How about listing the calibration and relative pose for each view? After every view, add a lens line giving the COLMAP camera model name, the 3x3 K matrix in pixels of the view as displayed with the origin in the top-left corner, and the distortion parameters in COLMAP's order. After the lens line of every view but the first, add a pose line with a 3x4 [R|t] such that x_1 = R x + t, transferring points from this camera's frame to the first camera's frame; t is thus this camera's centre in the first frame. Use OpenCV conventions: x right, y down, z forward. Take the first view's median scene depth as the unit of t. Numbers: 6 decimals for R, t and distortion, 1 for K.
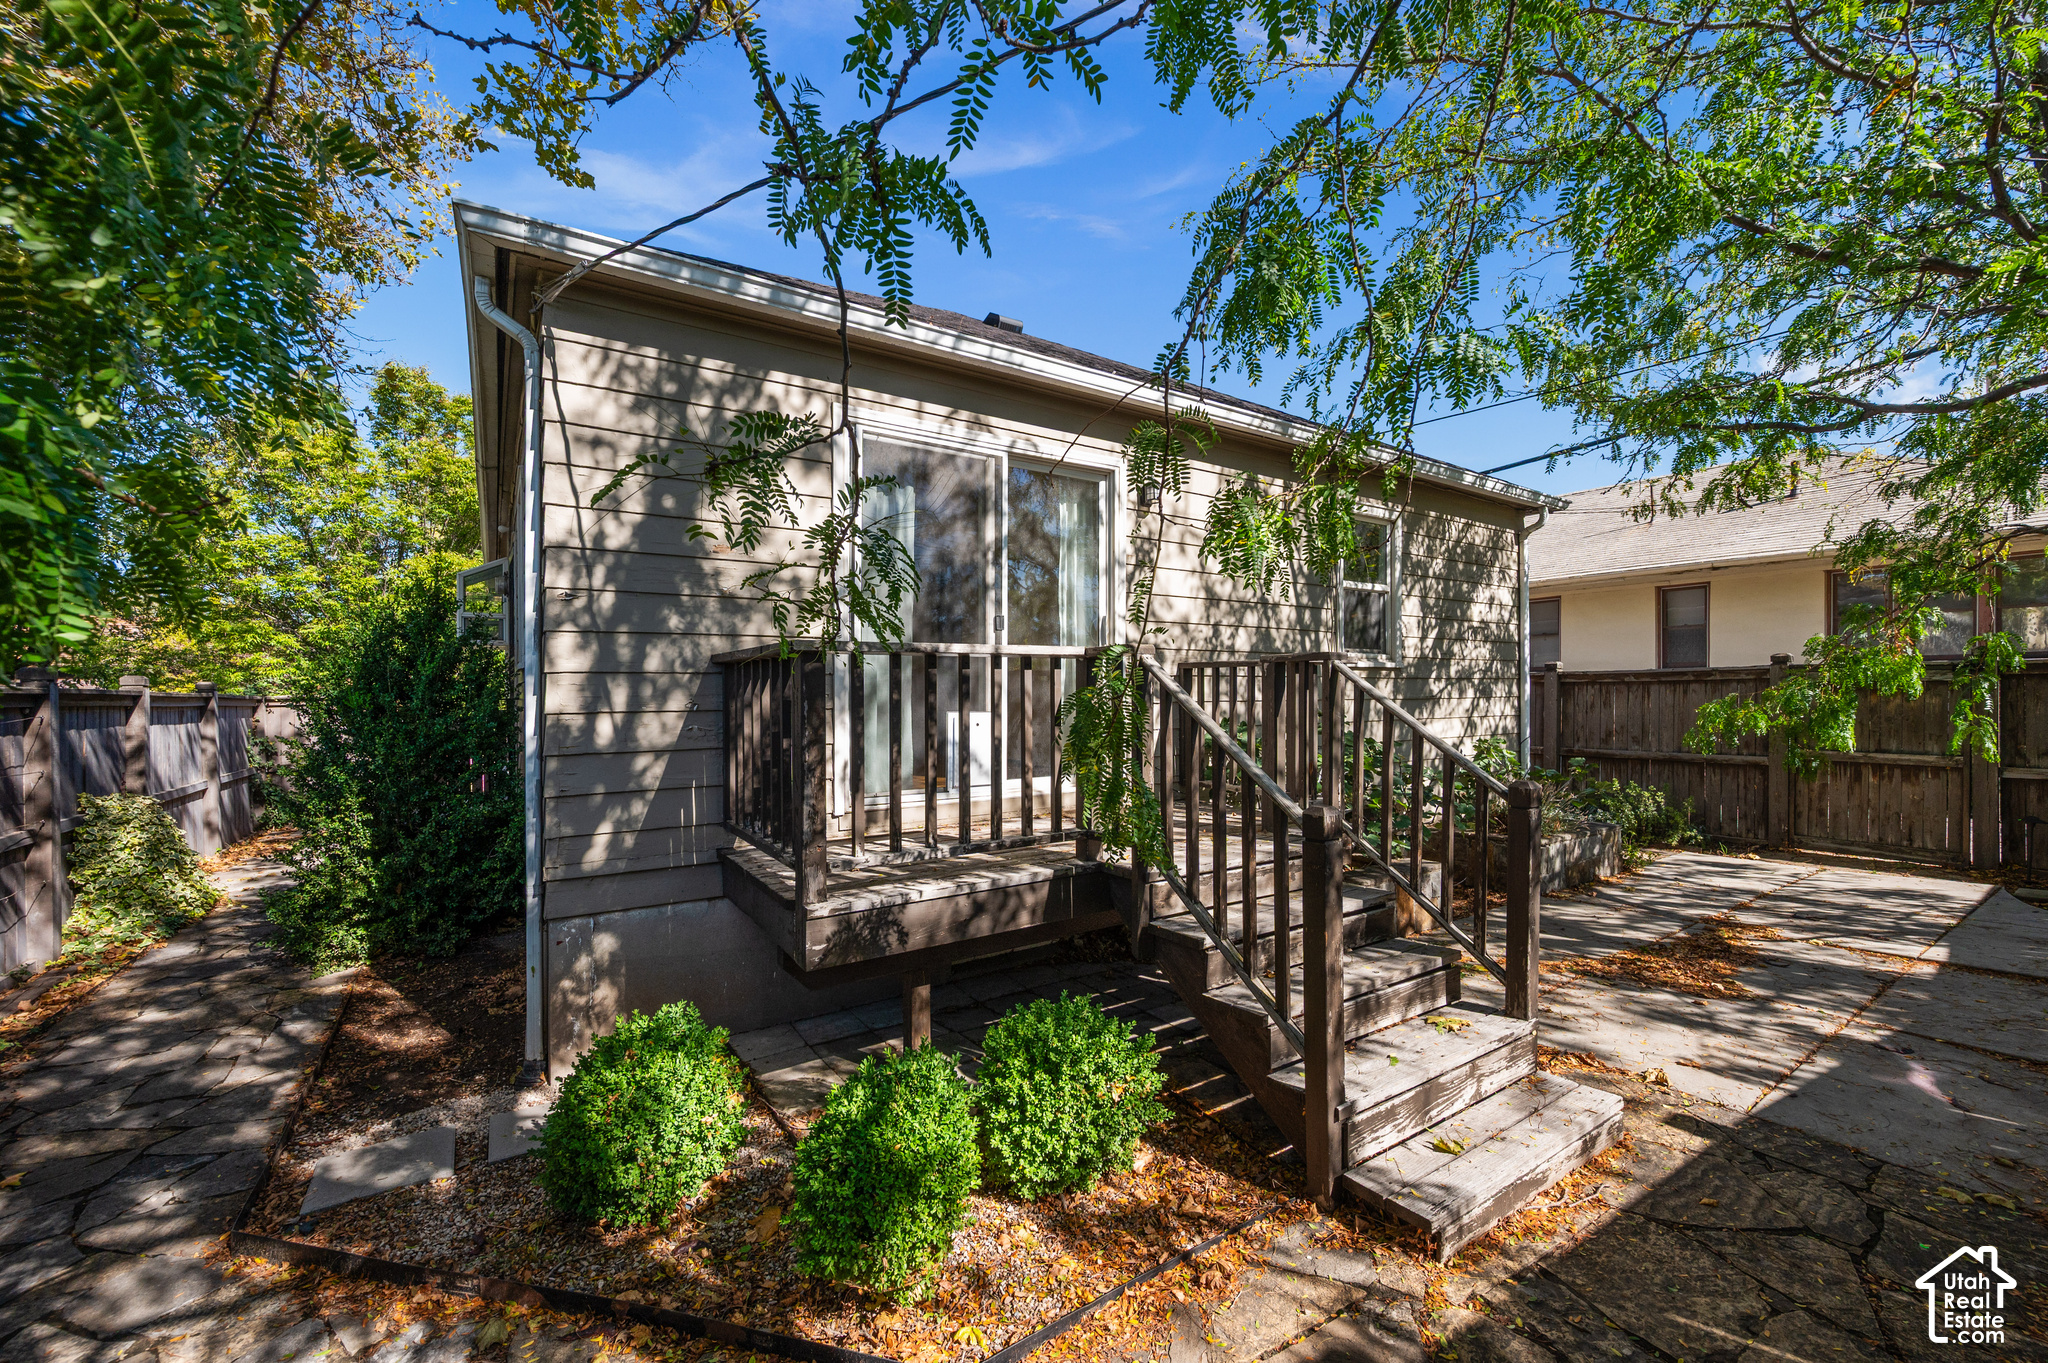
lens RADIAL K [[849.4, 0, 1026.8], [0, 849.4, 697.6], [0, 0, 1]] dist [0.011715, 0.000120]
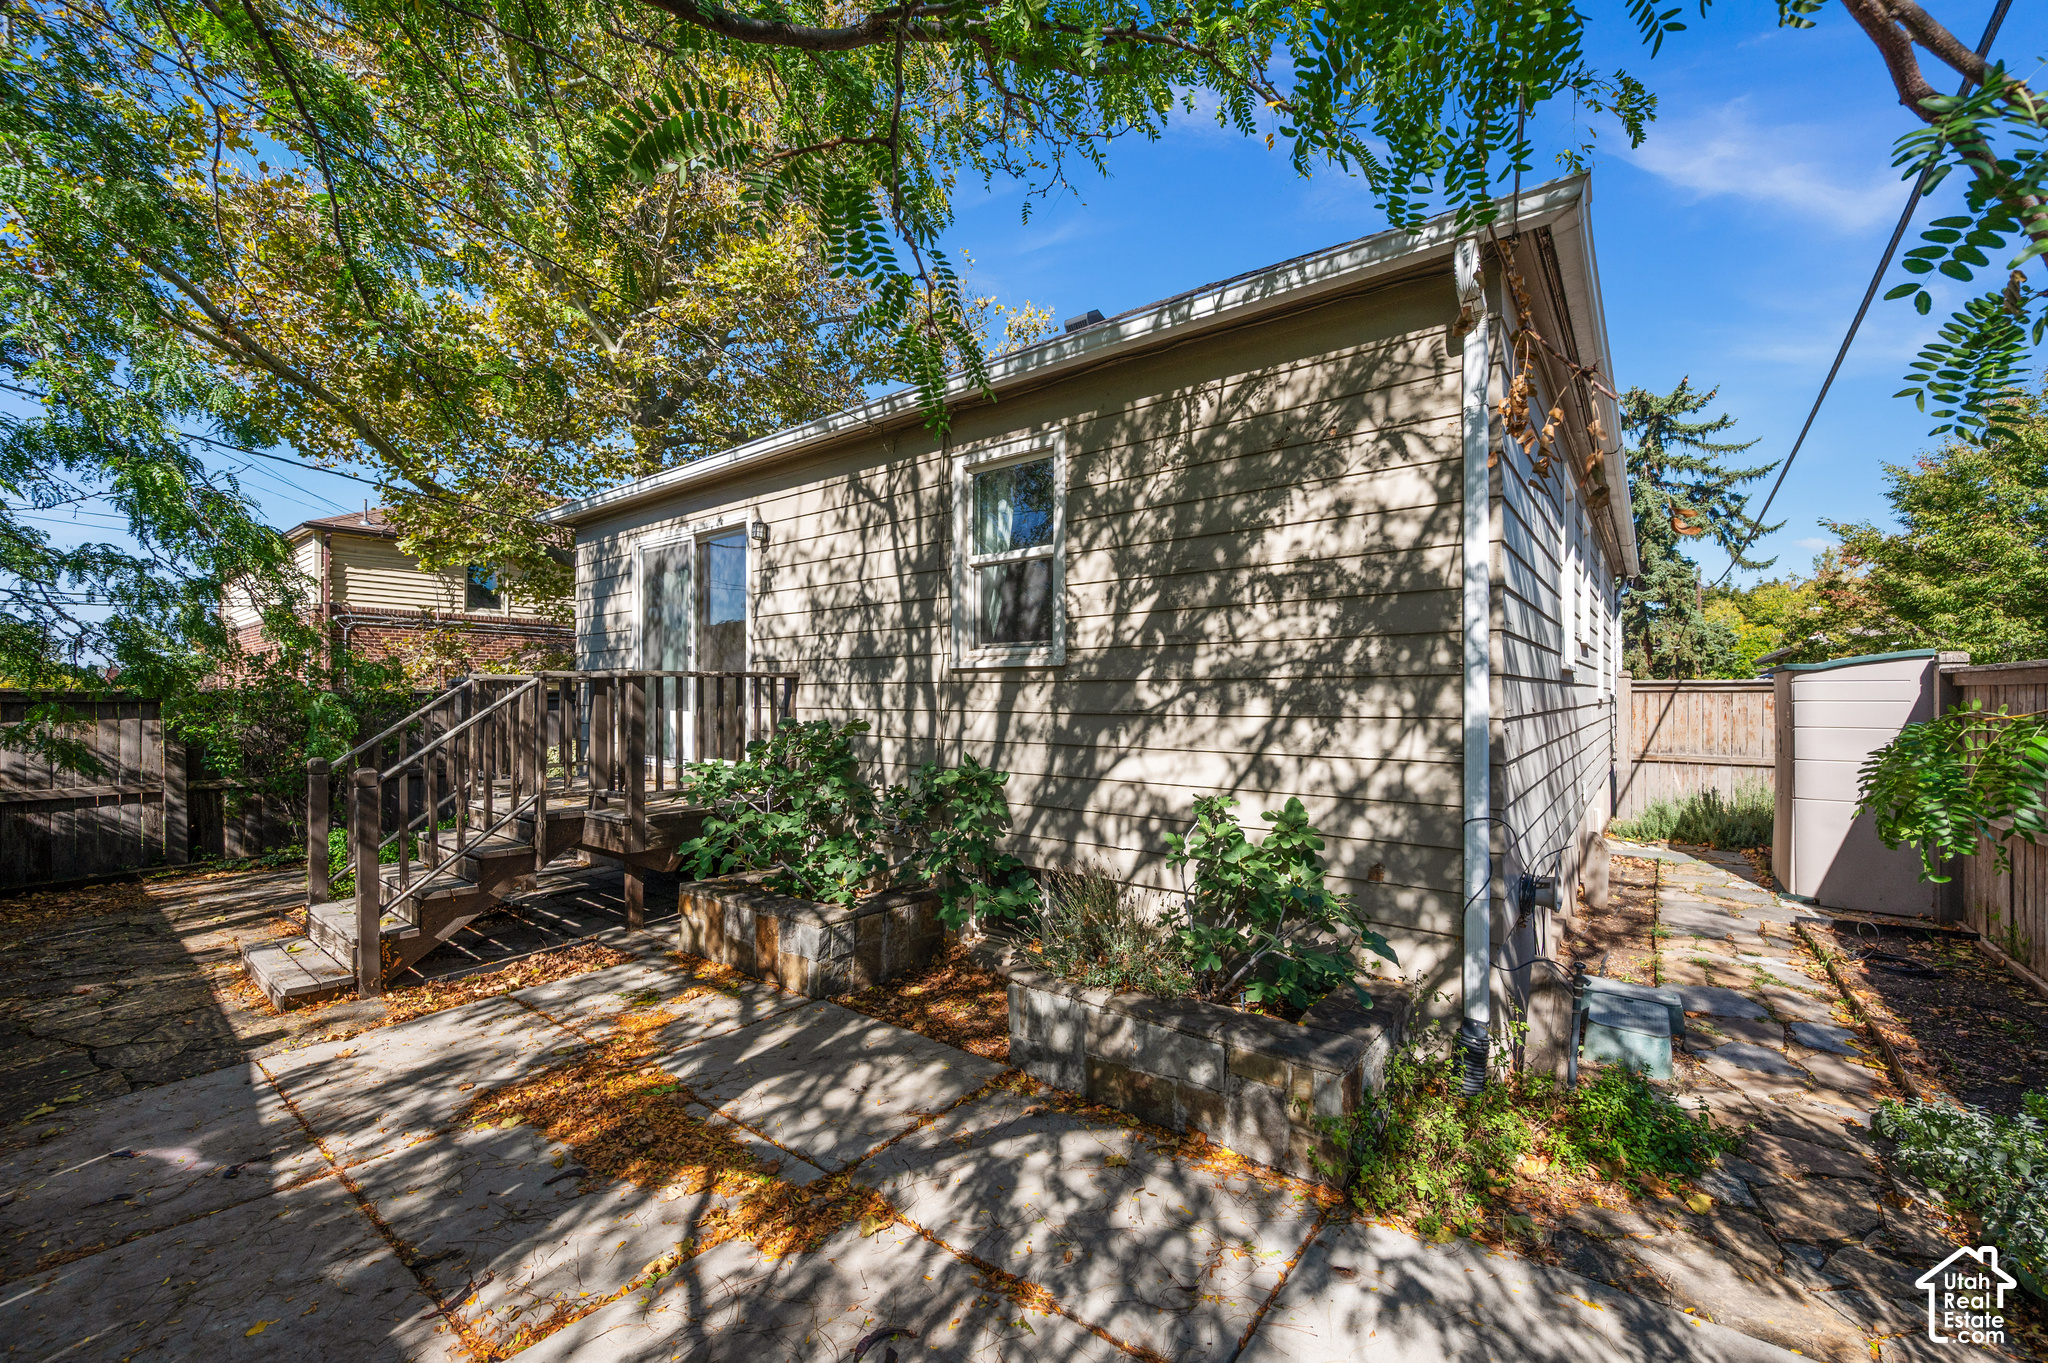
lens RADIAL K [[818.6, 0, 1023.4], [0, 818.6, 691.3], [0, 0, 1]] dist [-0.001639, 0.000092]
pose [[0.289196, 0.004327, -0.957260, 1.193987], [-0.004286, 0.999986, 0.003225, -0.019793], [0.957260, 0.003171, 0.289211, 0.906937]]
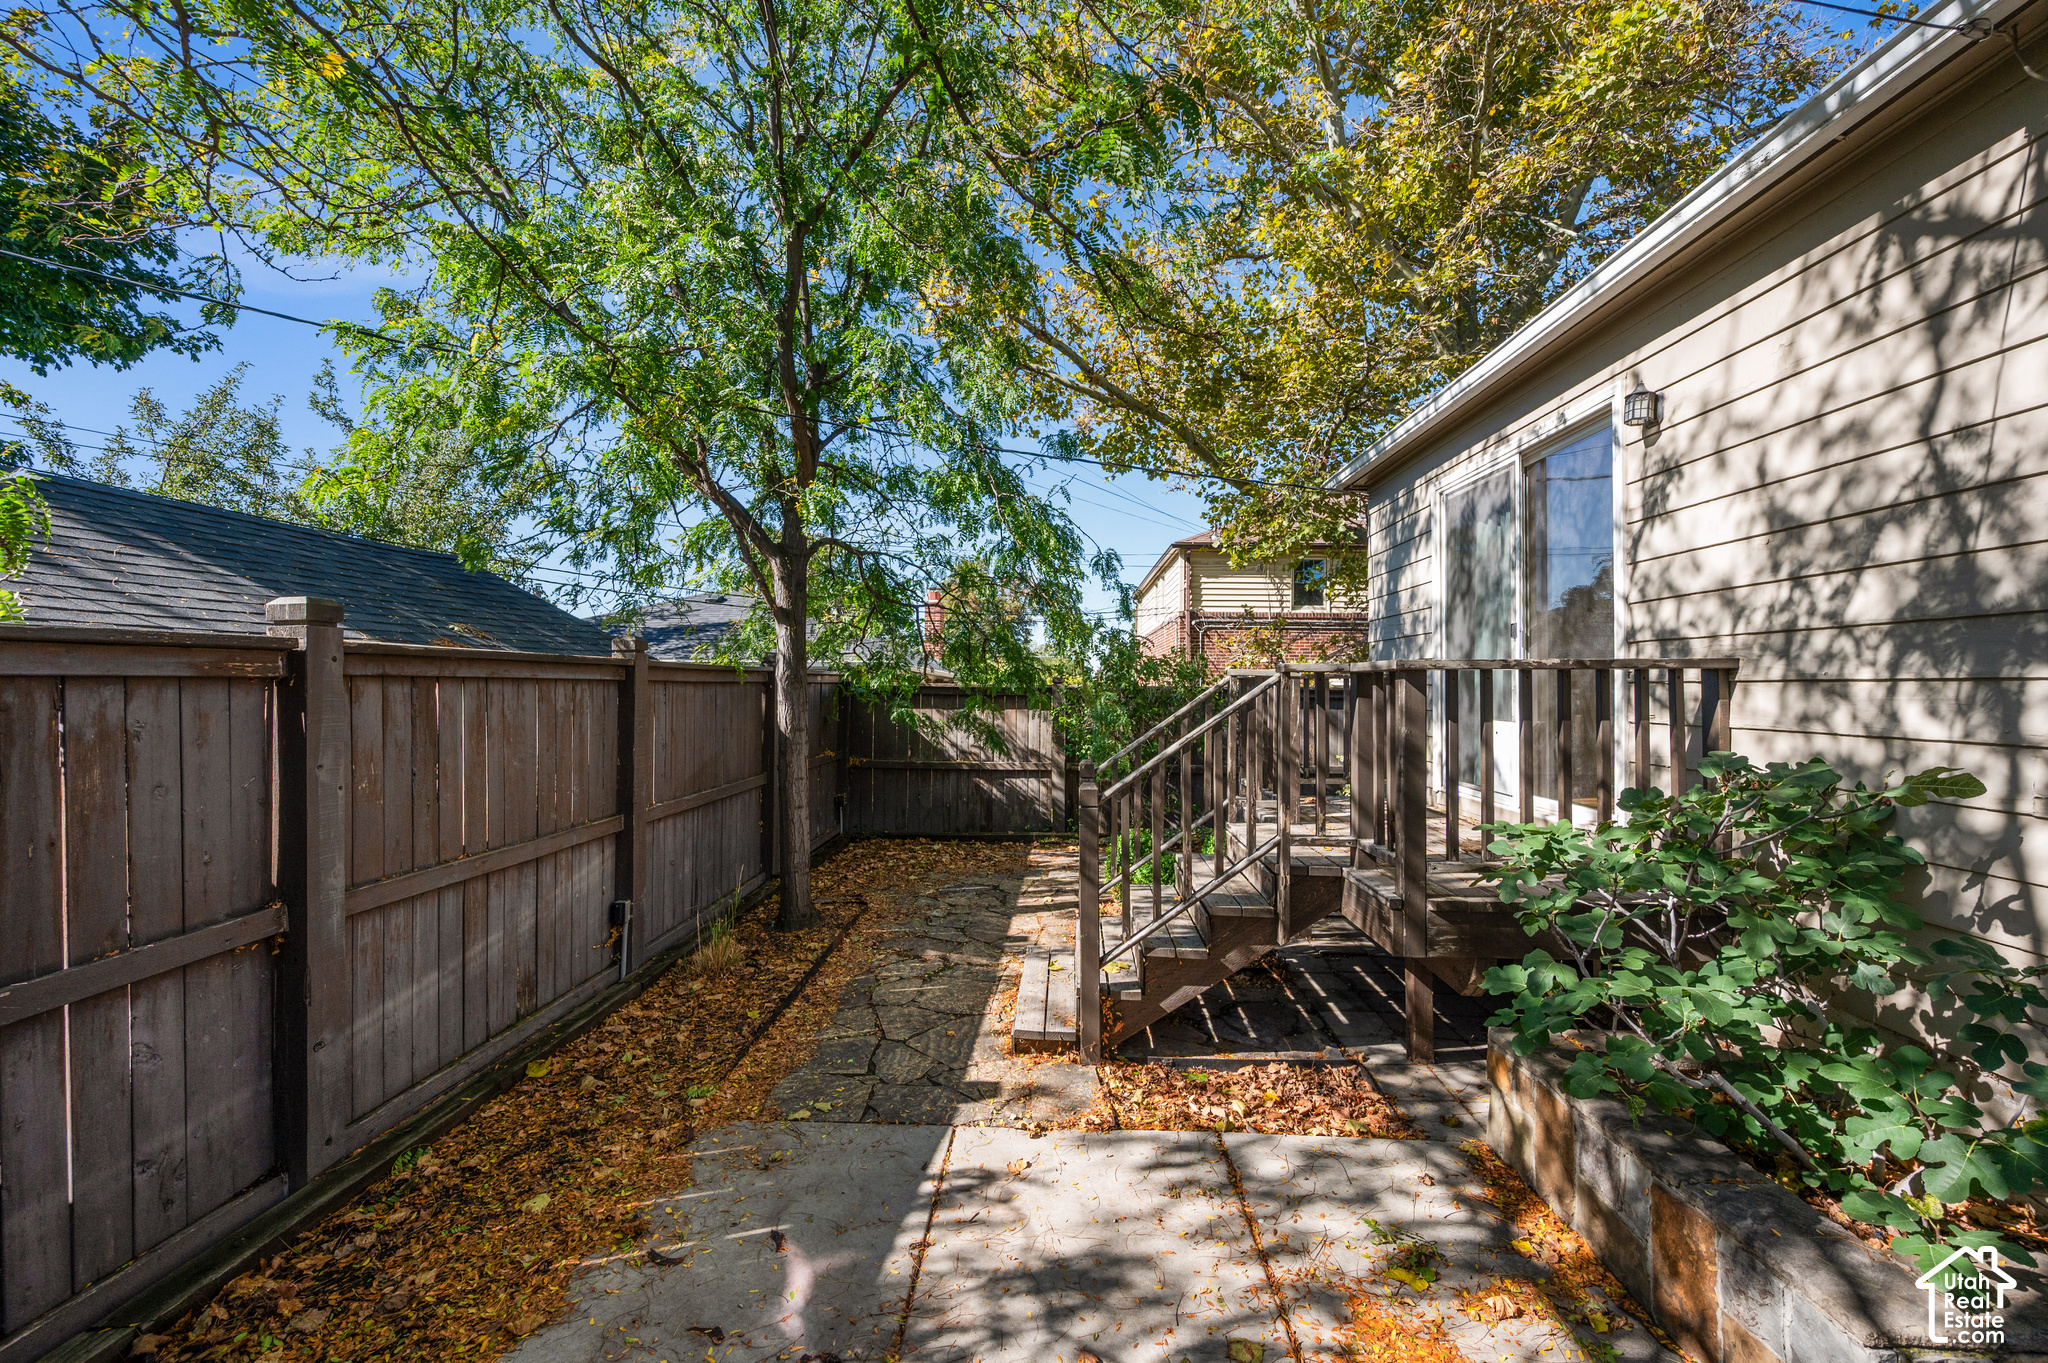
lens RADIAL K [[818.3, 0, 1032.7], [0, 818.3, 668.4], [0, 0, 1]] dist [-0.000323, 0.000148]
pose [[-0.598932, -0.013823, -0.800680, 0.835692], [-0.003917, 0.999890, -0.014332, -0.023090], [0.800790, -0.005448, -0.598920, 0.887894]]
